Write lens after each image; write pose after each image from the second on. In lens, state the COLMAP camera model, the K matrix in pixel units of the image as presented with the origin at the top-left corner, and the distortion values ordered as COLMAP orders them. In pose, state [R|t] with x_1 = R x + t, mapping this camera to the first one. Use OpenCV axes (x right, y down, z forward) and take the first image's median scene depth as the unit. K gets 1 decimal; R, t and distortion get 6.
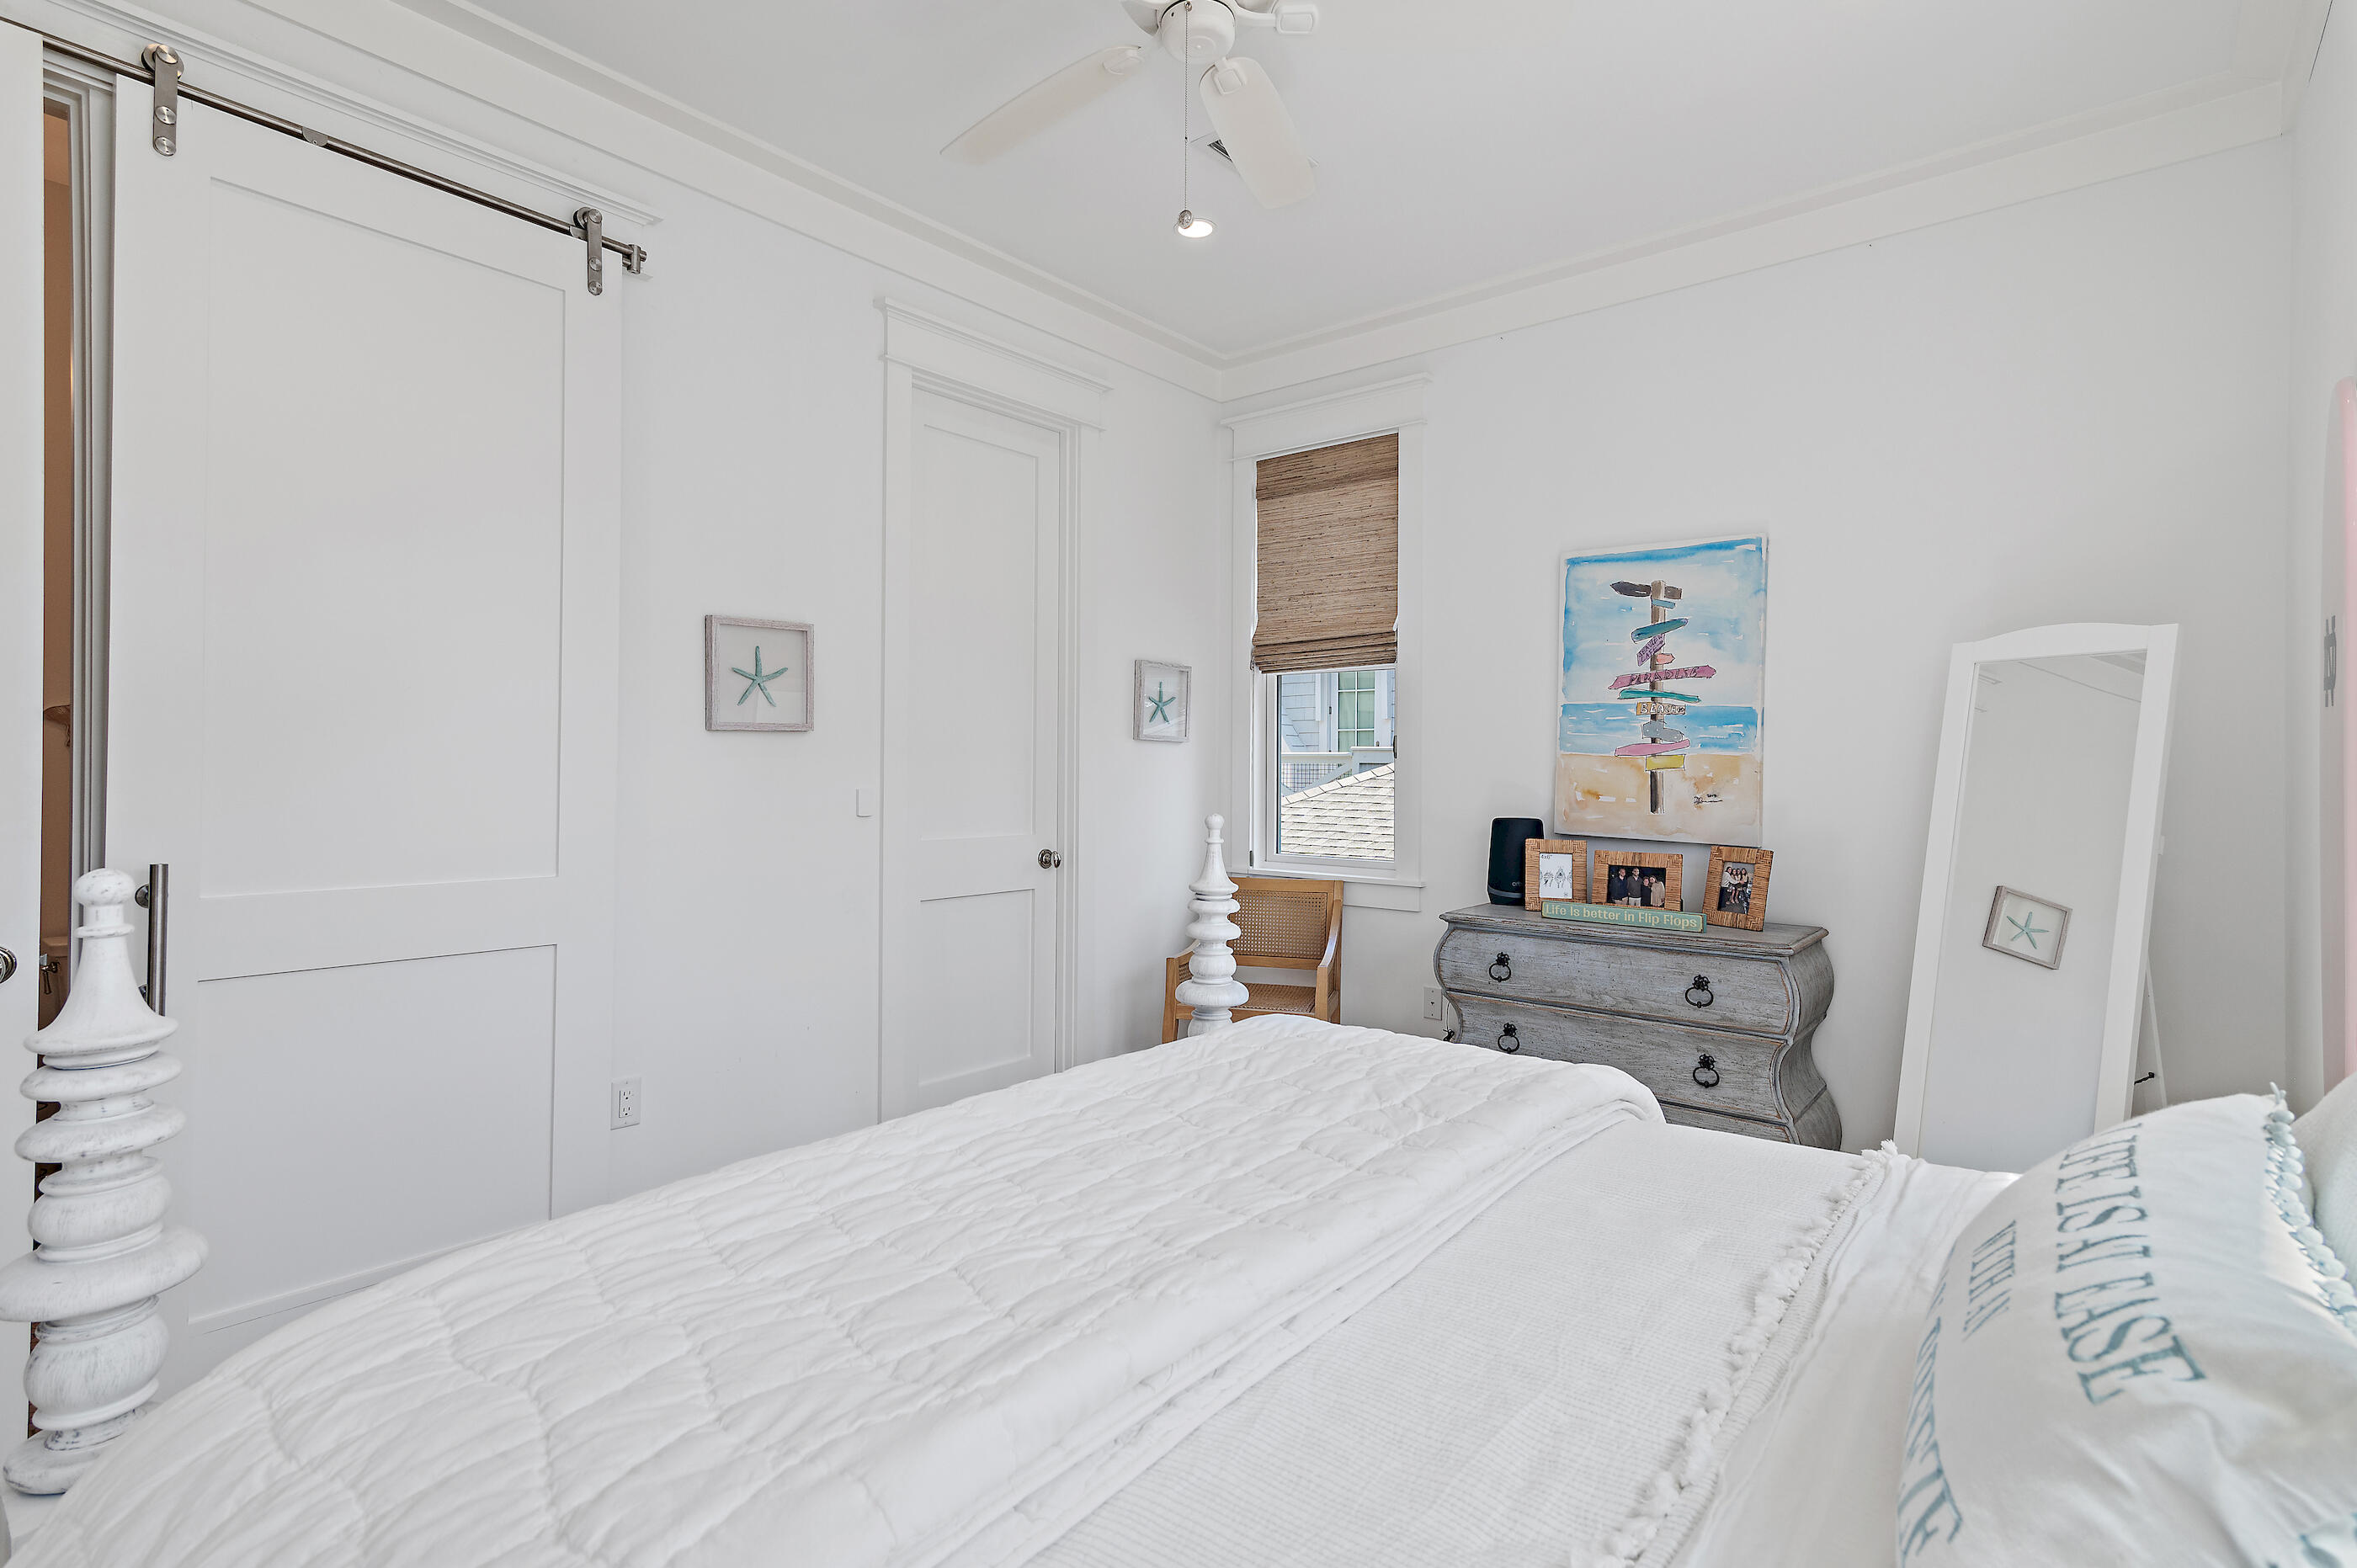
lens RADIAL K [[1153.4, 0, 1178.5], [0, 1153.4, 784.0], [0, 0, 1]] dist [0.015696, -0.000254]
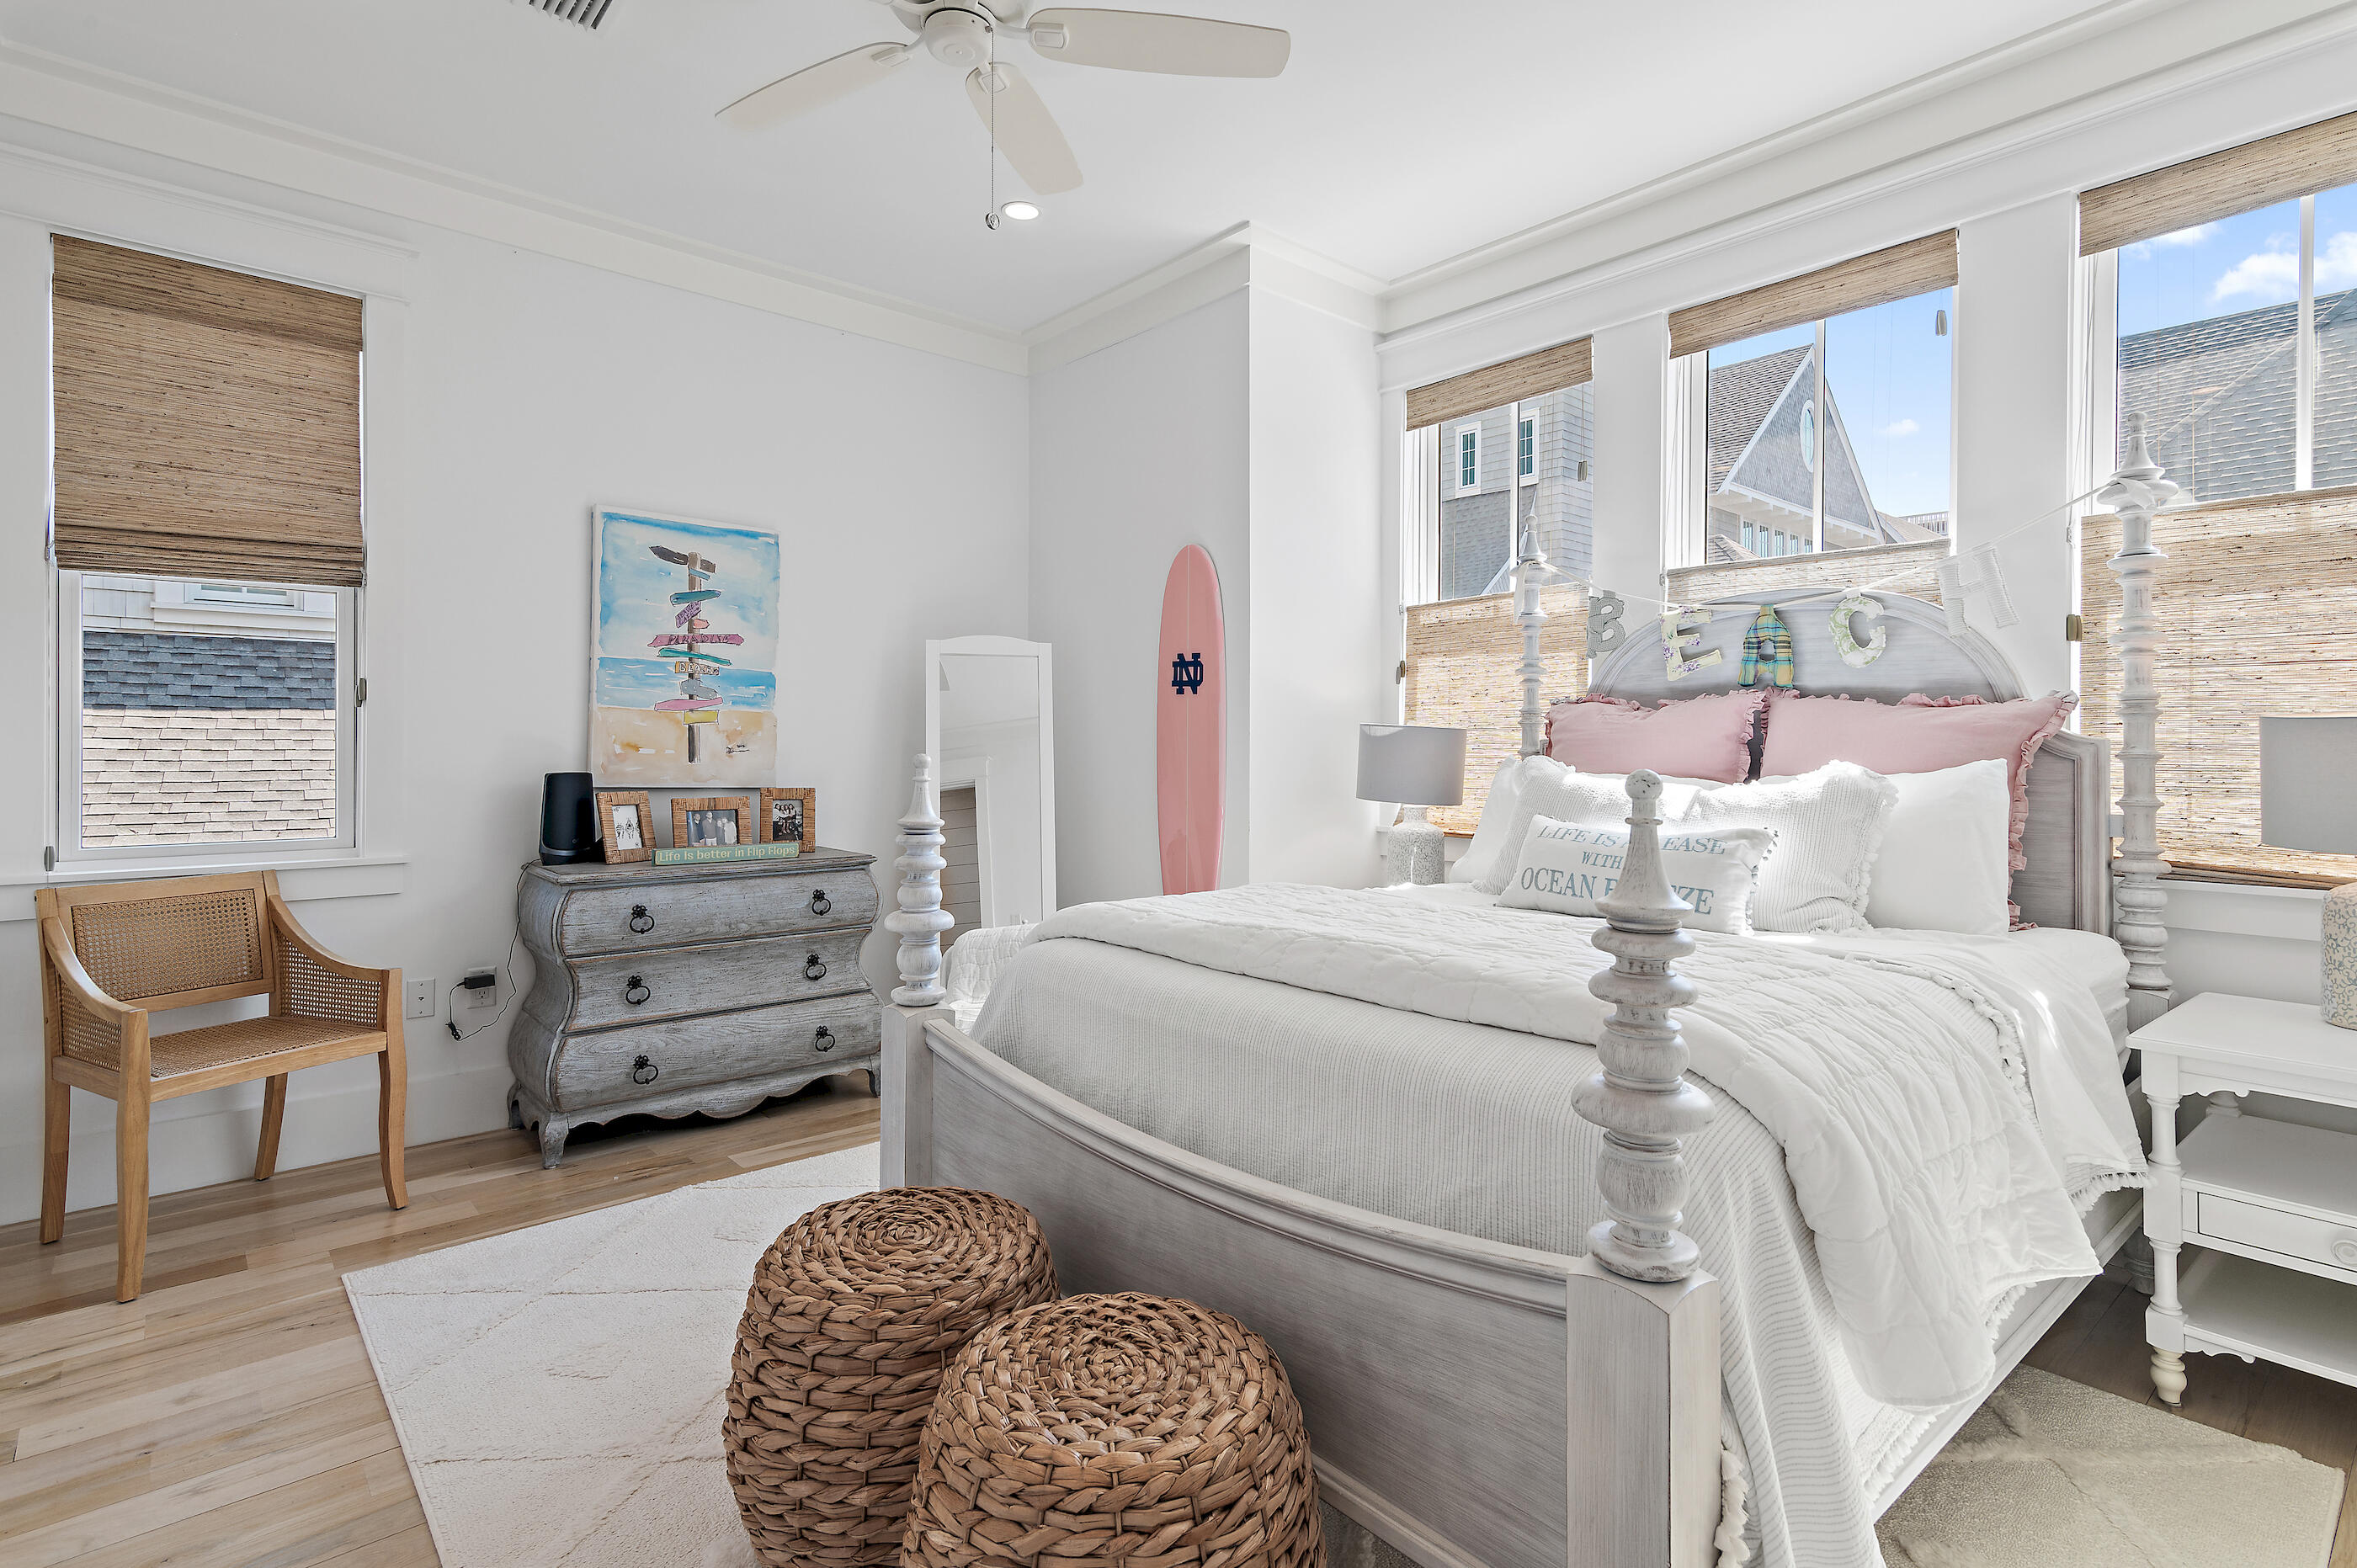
lens RADIAL K [[1153.4, 0, 1178.5], [0, 1153.4, 784.0], [0, 0, 1]] dist [0.015696, -0.000254]
pose [[0.170685, -0.040847, 0.984479, -0.597701], [0.011849, 0.999153, 0.039402, 0.007230], [-0.985254, 0.004940, 0.171025, 0.352500]]
